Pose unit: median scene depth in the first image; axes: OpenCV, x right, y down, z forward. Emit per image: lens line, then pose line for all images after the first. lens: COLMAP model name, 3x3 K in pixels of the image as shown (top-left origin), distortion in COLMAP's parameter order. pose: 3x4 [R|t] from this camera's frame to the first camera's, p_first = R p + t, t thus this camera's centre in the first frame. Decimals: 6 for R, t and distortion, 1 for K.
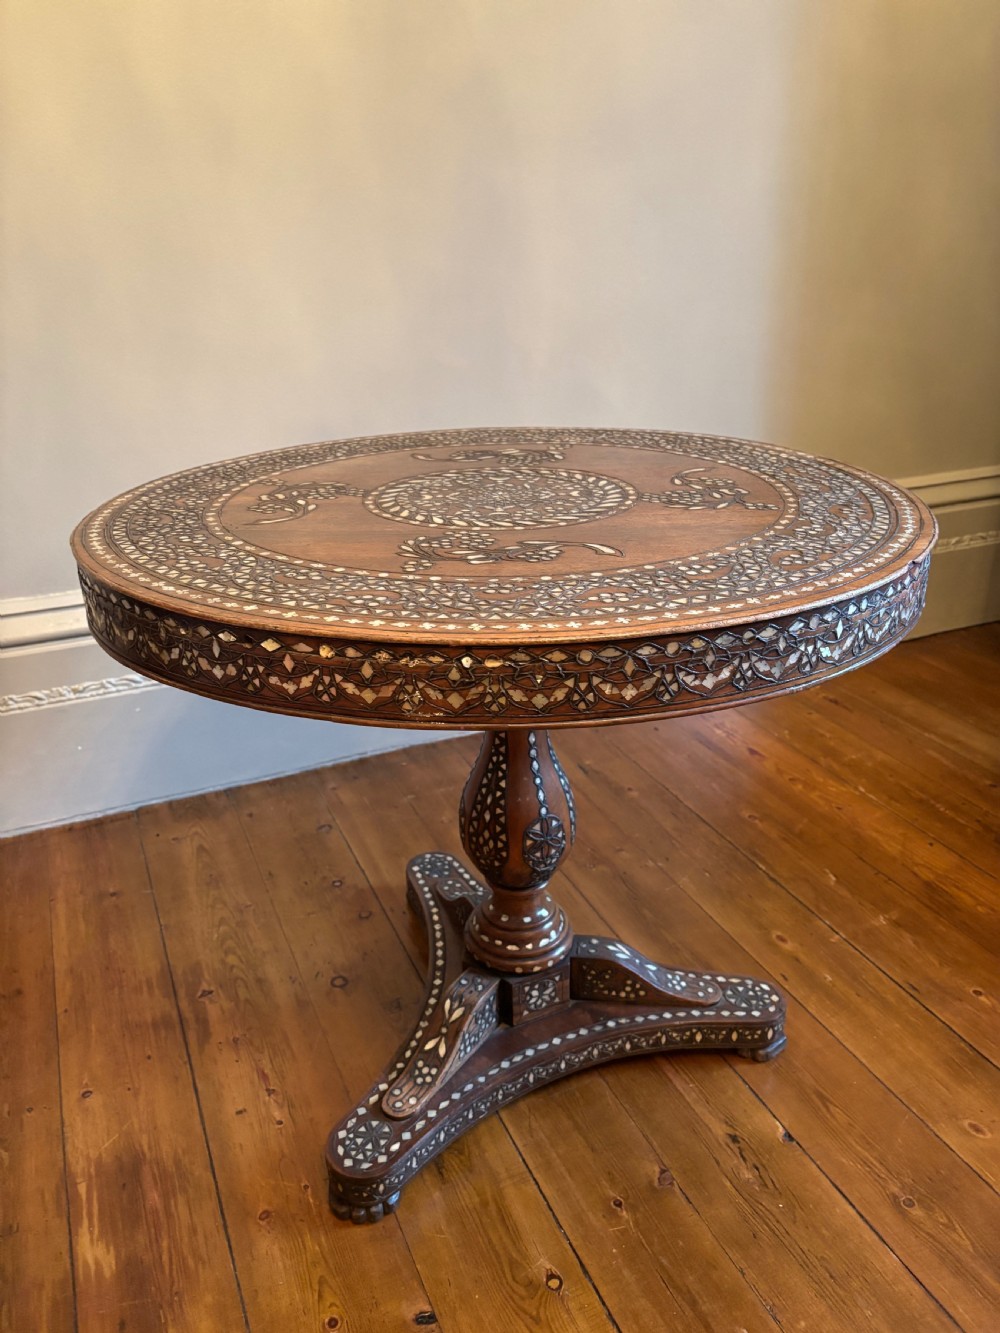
lens RADIAL K [[1017.1, 0, 500.5], [0, 1017.1, 667.9], [0, 0, 1]] dist [0.084575, -0.134369]
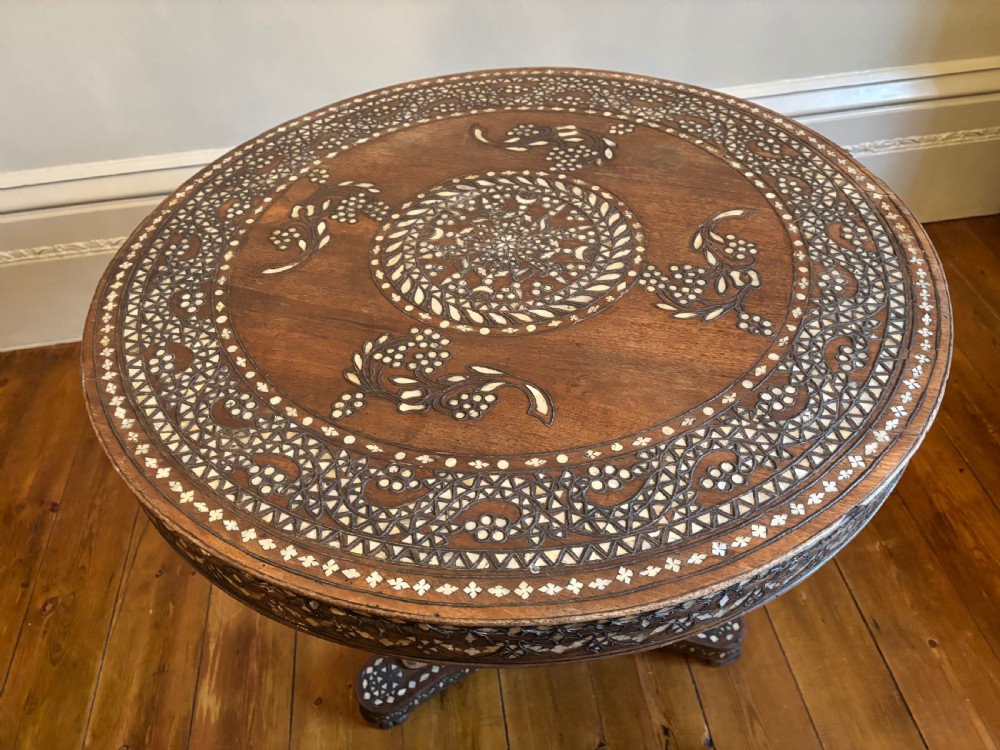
lens RADIAL K [[765.6, 0, 507.0], [0, 765.6, 368.5], [0, 0, 1]] dist [0.087906, -0.186855]
pose [[0.961283, 0.171929, -0.215348, 0.186158], [-0.073093, 0.912582, 0.402308, -0.365627], [0.265691, -0.370991, 0.889817, 0.290843]]
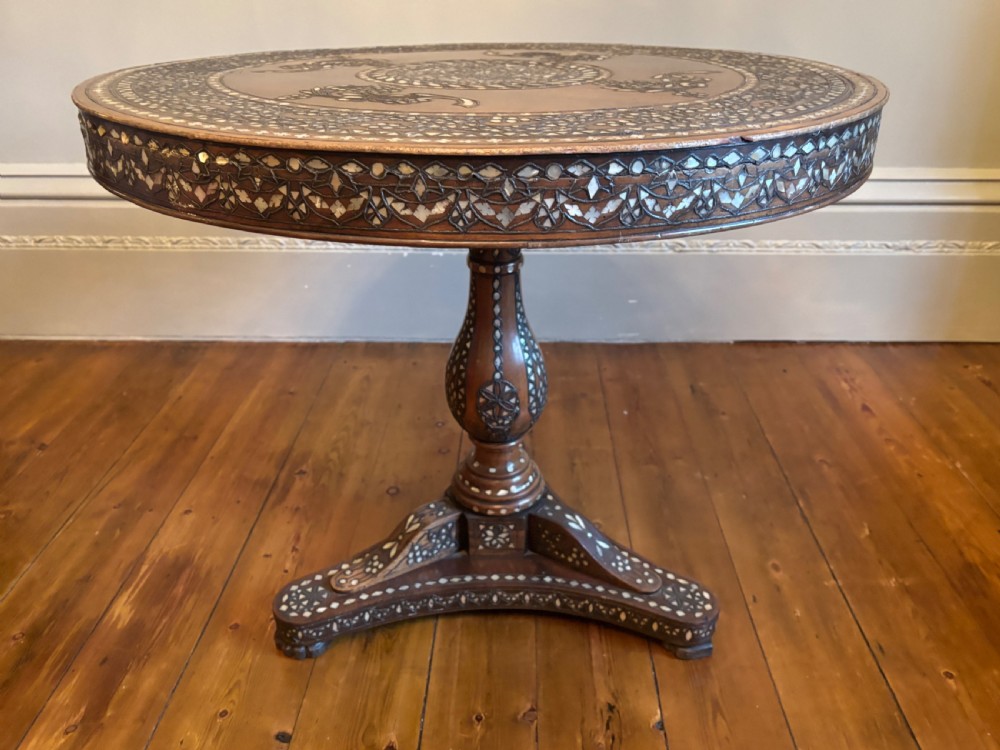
lens RADIAL K [[795.8, 0, 505.3], [0, 795.8, 378.7], [0, 0, 1]] dist [0.096453, -0.210163]
pose [[0.903678, 0.210552, -0.372872, 0.412646], [-0.179433, 0.976821, 0.116721, 0.044341], [0.388806, -0.038572, 0.920512, 0.215649]]
